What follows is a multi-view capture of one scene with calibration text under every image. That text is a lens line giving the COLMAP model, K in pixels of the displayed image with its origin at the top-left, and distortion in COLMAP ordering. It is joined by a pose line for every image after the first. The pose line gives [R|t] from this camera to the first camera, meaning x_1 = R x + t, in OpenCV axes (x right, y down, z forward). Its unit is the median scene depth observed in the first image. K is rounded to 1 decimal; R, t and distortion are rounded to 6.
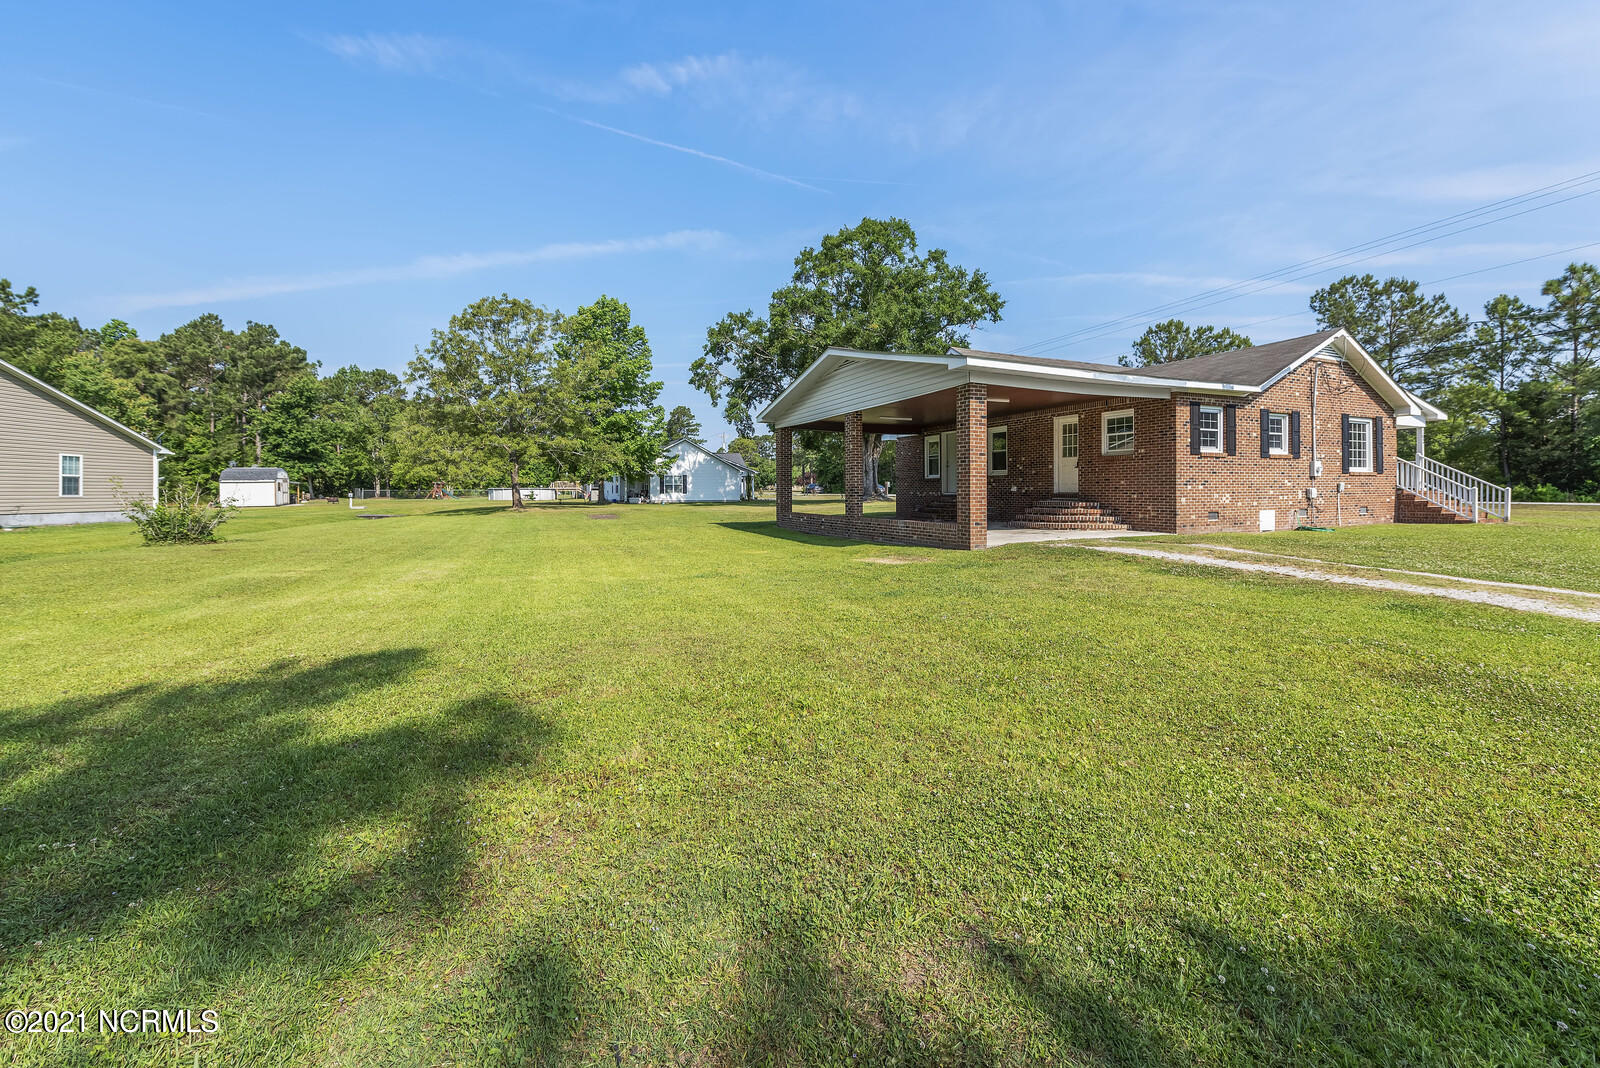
lens RADIAL K [[618.4, 0, 871.7], [0, 618.4, 491.7], [0, 0, 1]] dist [0.012791, -0.002150]
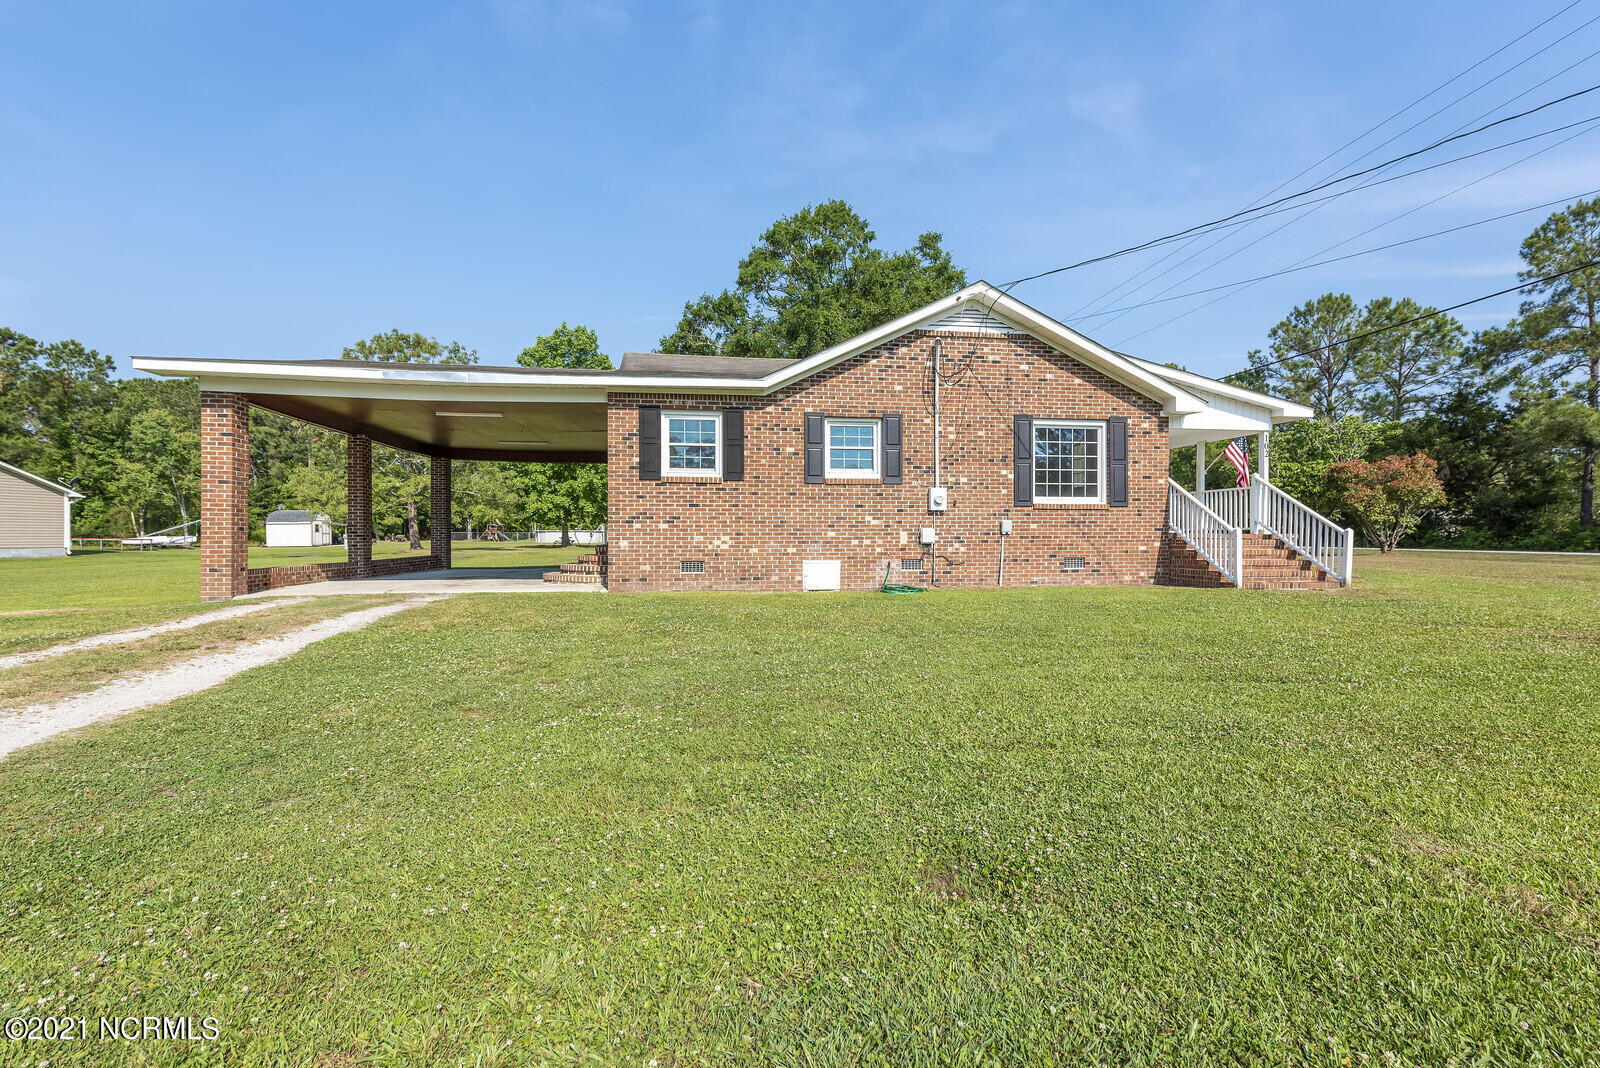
lens RADIAL K [[717.2, 0, 800.5], [0, 717.2, 535.3], [0, 0, 1]] dist [0.011487, -0.002028]
pose [[0.958716, 0.004751, -0.284325, 0.713455], [-0.004866, 0.999988, 0.000299, 0.001867], [0.284323, 0.001097, 0.958728, 0.205411]]
